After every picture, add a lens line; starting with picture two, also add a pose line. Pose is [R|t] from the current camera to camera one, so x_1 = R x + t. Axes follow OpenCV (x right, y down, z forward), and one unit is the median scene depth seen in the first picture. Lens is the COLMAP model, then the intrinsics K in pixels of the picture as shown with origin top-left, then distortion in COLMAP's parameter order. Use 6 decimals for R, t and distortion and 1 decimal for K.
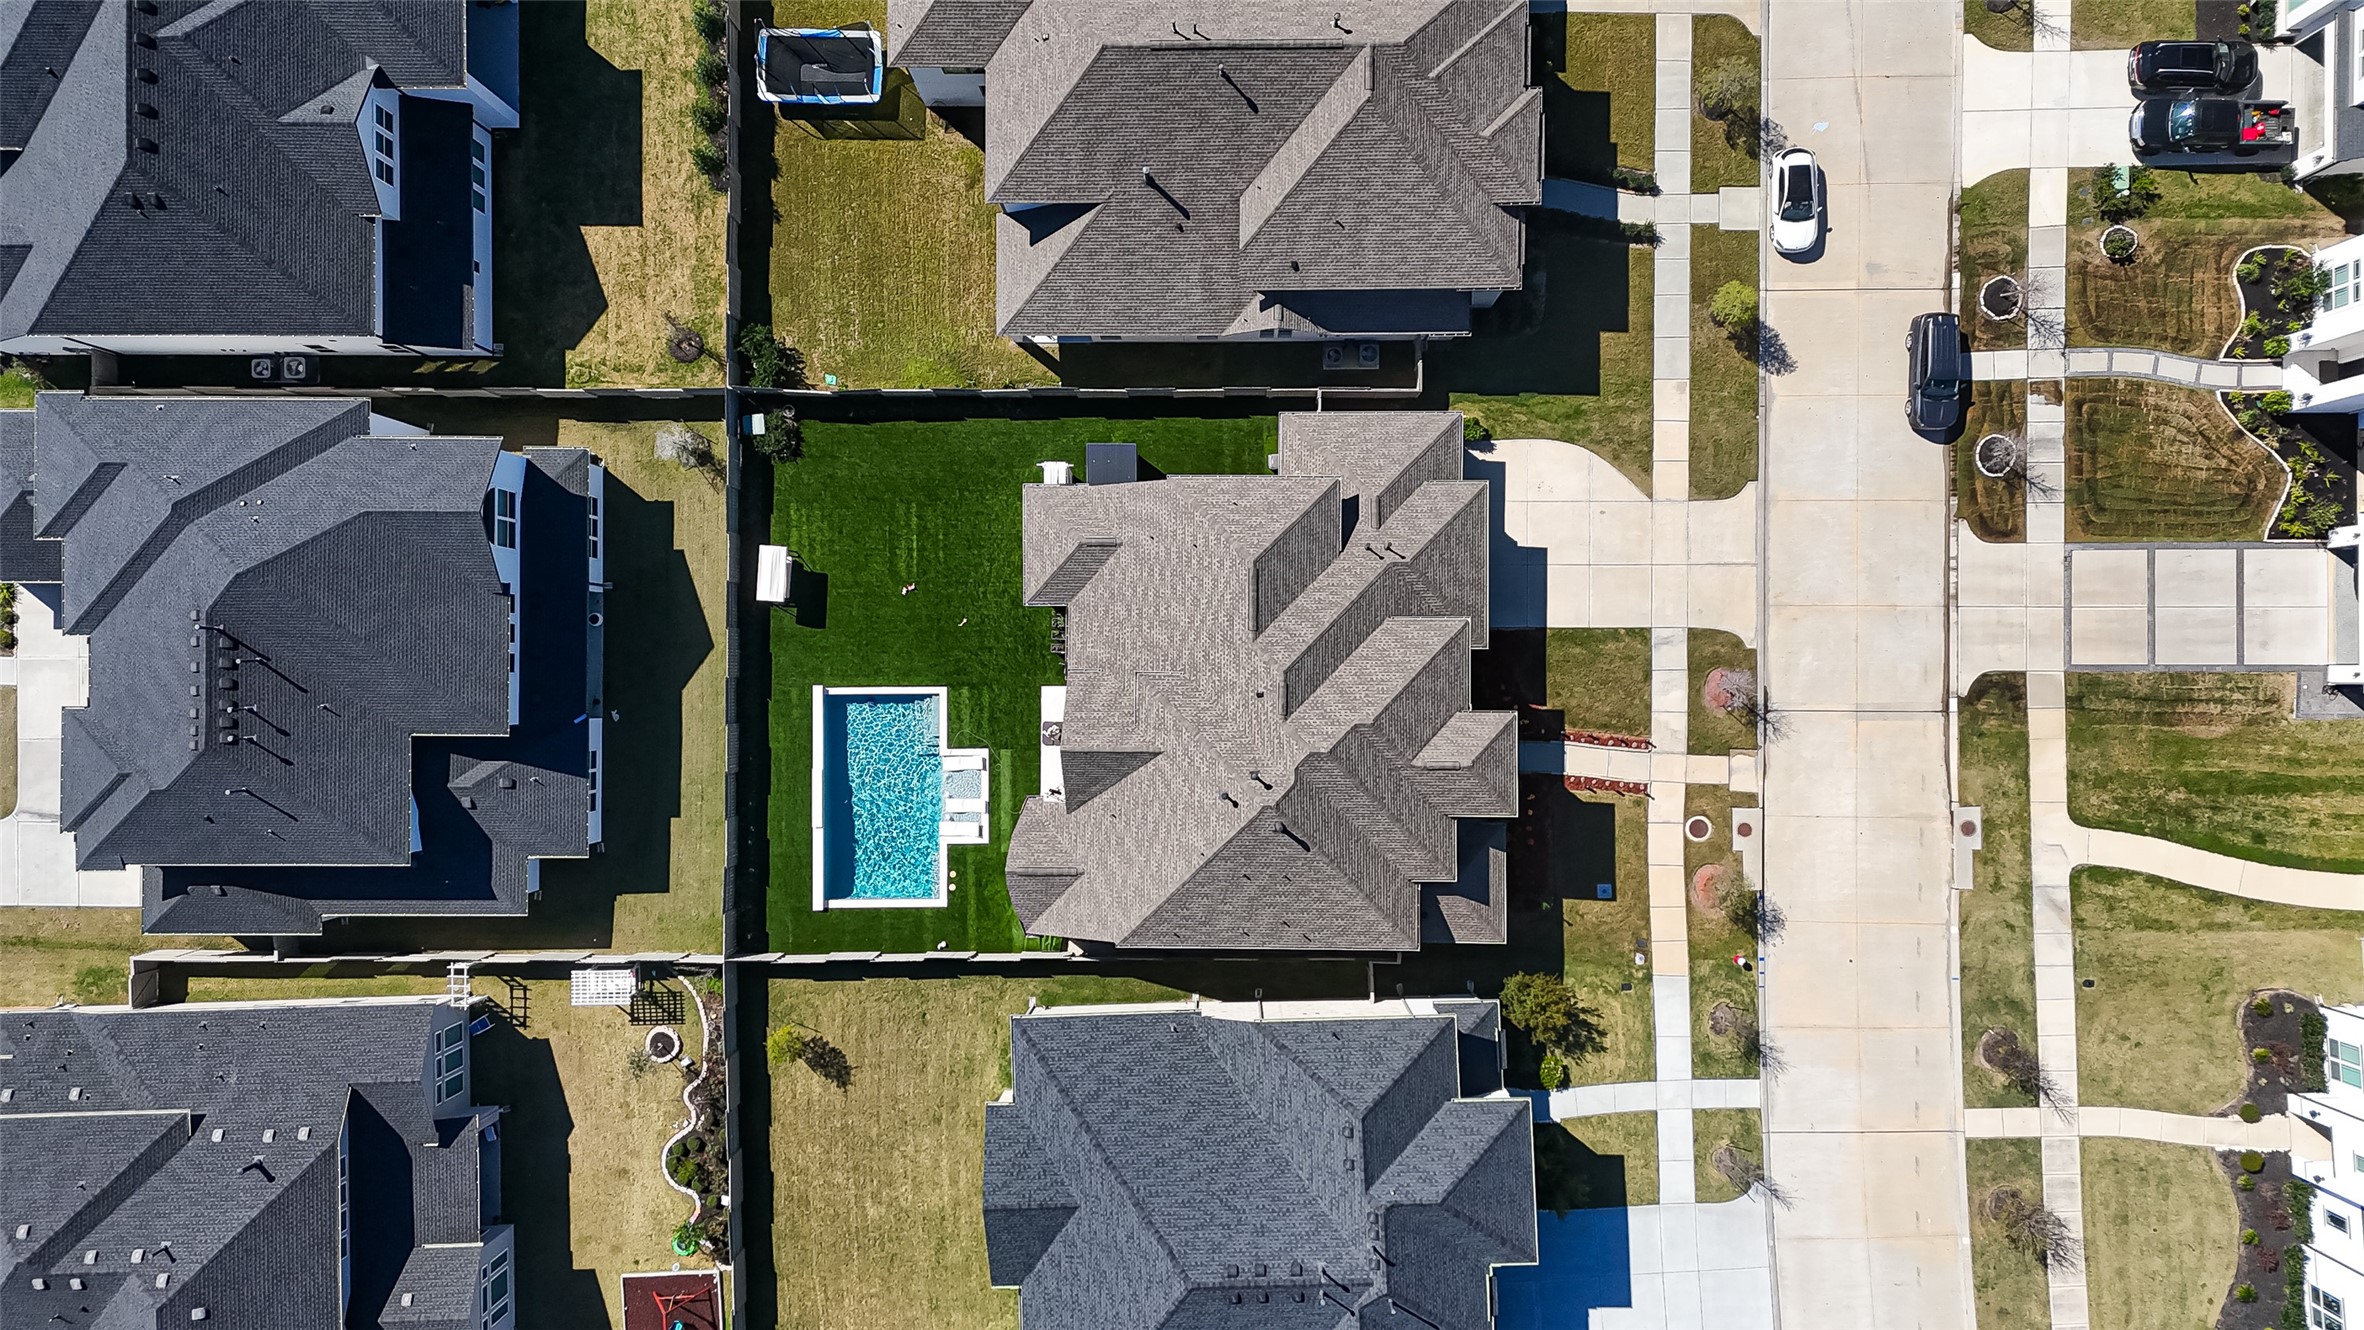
lens RADIAL K [[1731.9, 0, 1176.6], [0, 1731.9, 662.8], [0, 0, 1]] dist [0.085996, -0.073476]
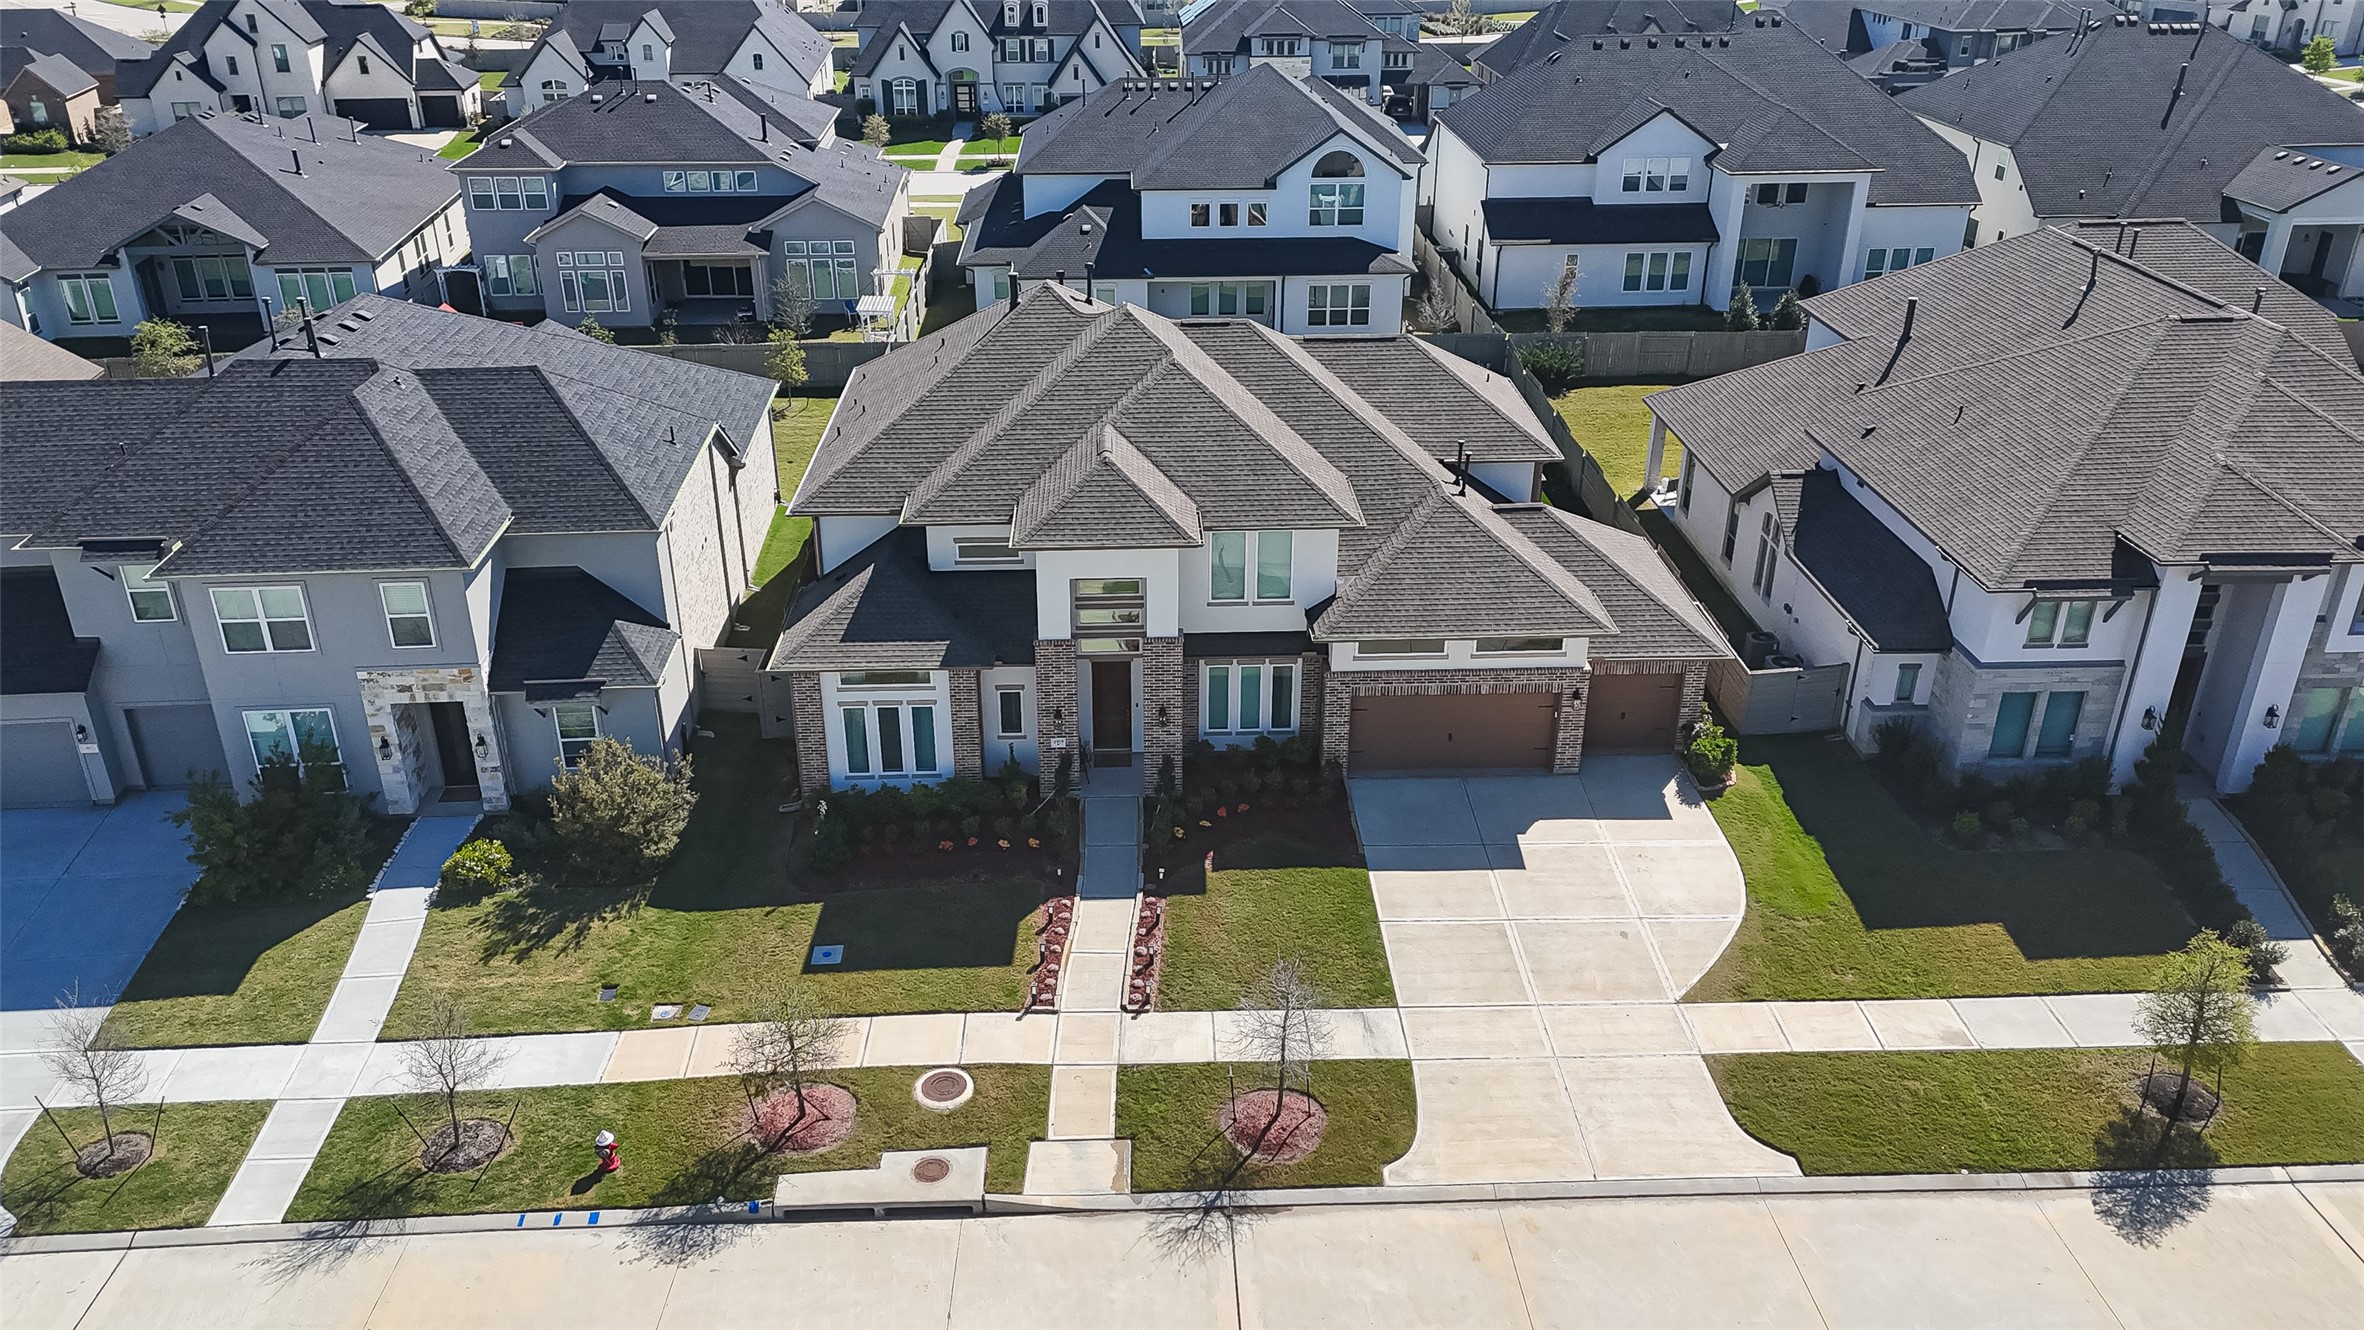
lens RADIAL K [[1731.9, 0, 1176.6], [0, 1731.9, 662.8], [0, 0, 1]] dist [0.085996, -0.073476]
pose [[0.039659, 0.461700, -0.886149, 0.630613], [-0.999128, 0.029920, -0.029126, 0.047695], [0.013066, 0.886531, 0.462484, 0.711781]]
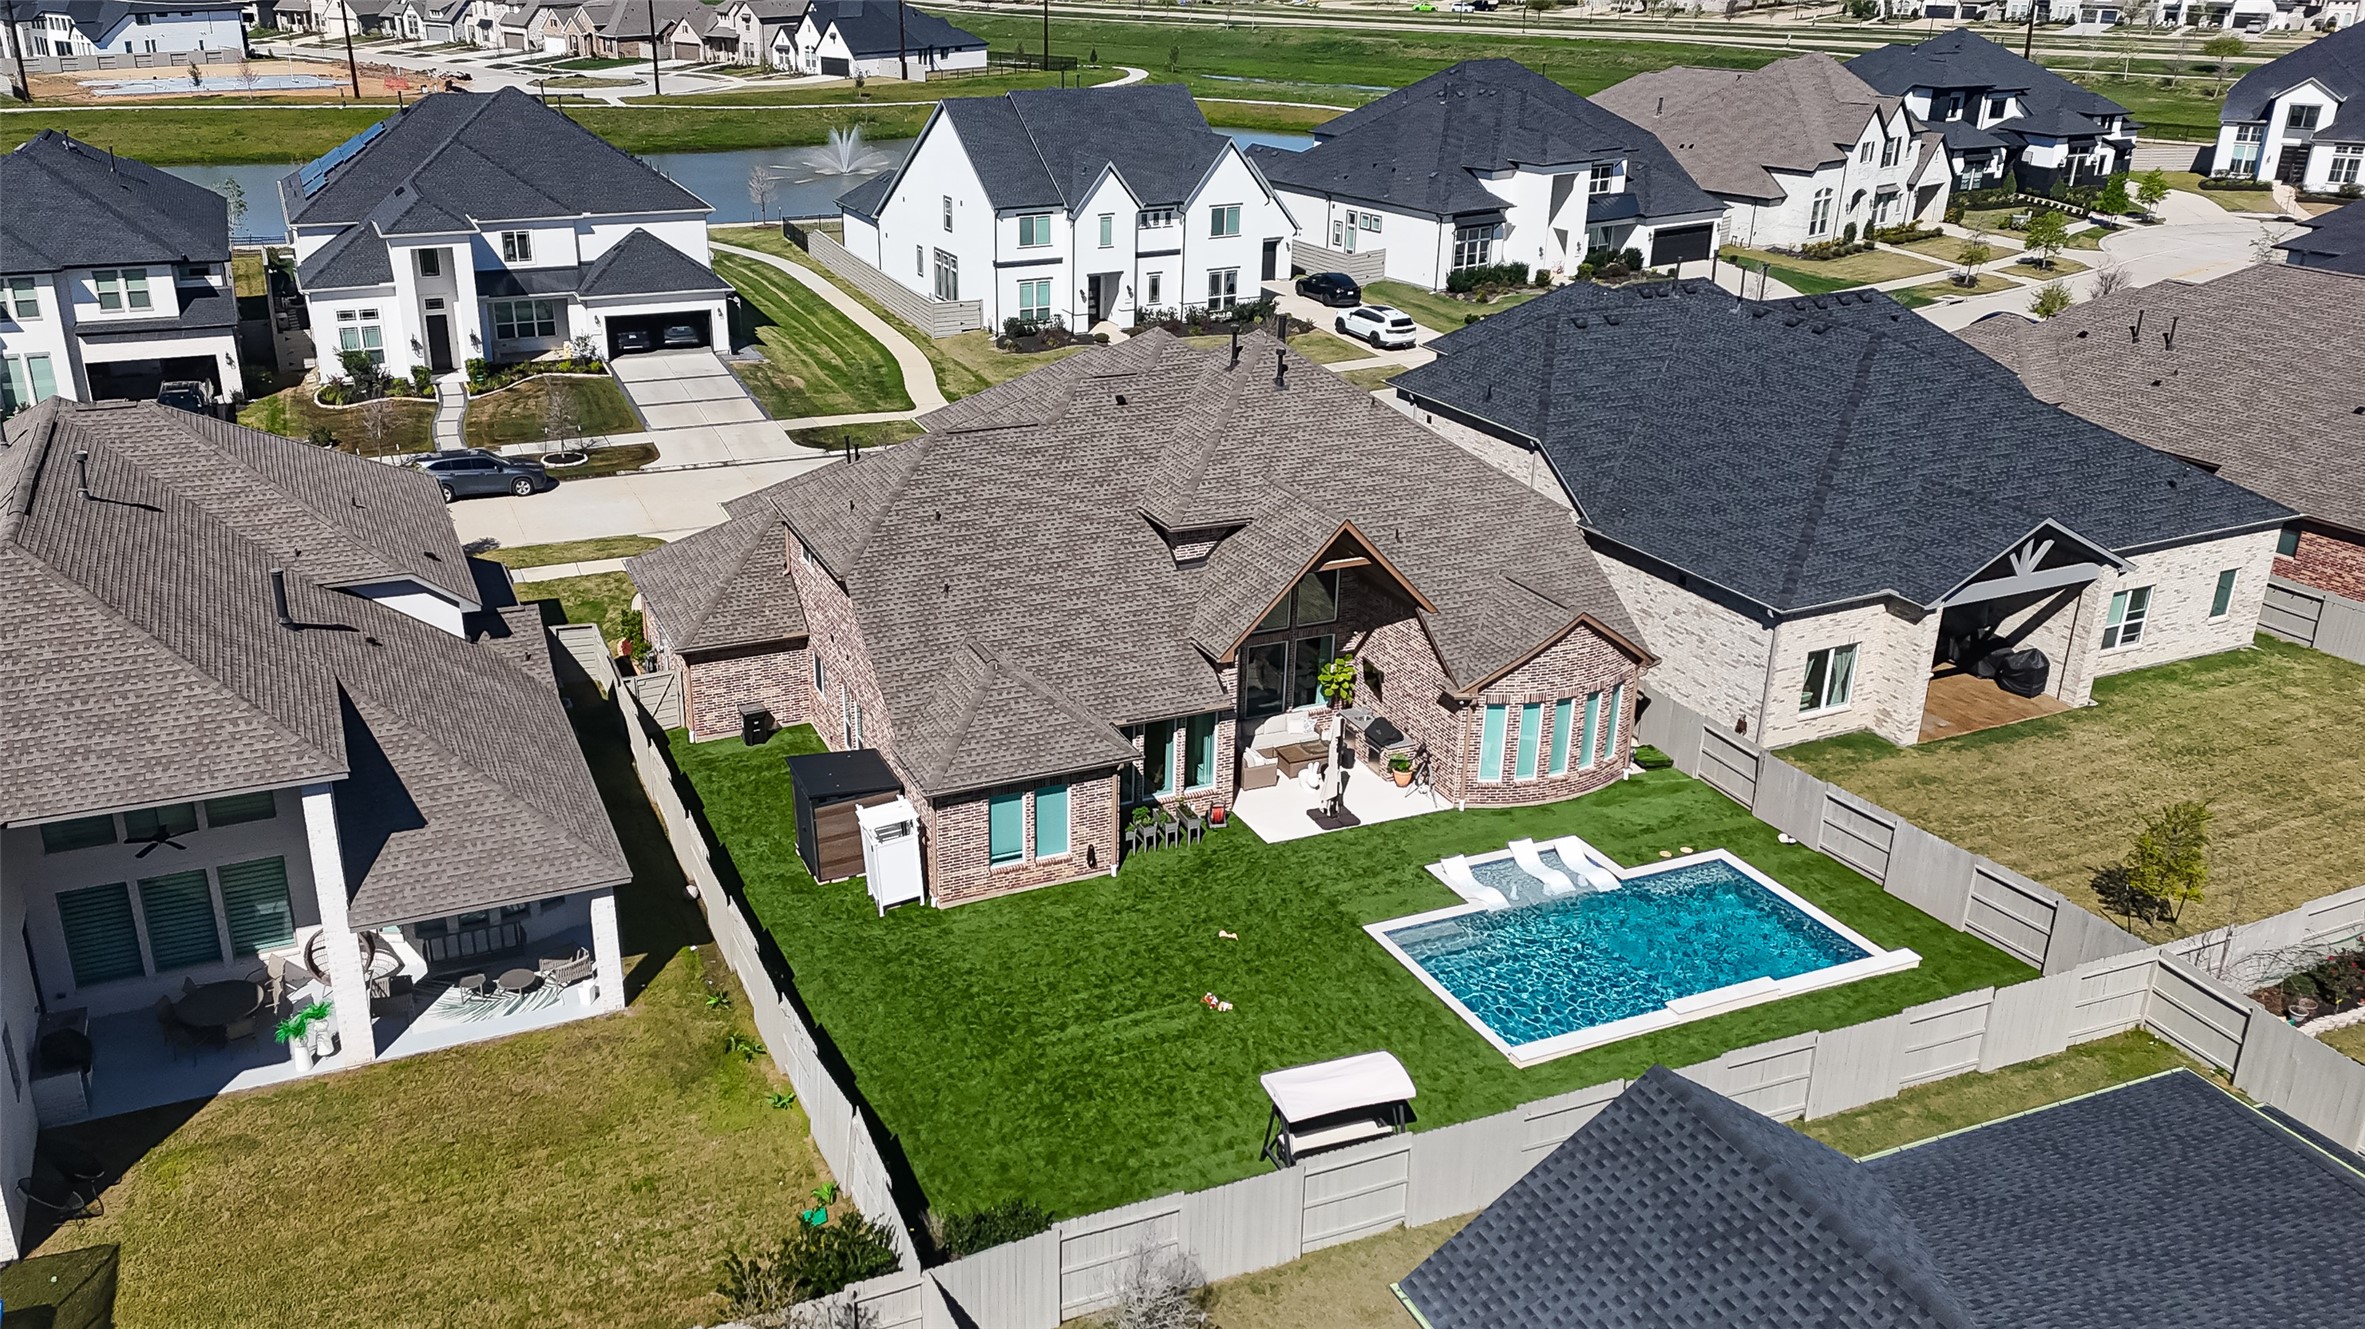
lens RADIAL K [[1881.2, 0, 1071.4], [0, 1881.2, 657.1], [0, 0, 1]] dist [0.099895, -0.109410]
pose [[-0.384202, -0.318929, 0.866414, -0.543113], [0.923235, -0.127551, 0.362446, -0.247142], [-0.005082, 0.939157, 0.343452, 0.748505]]
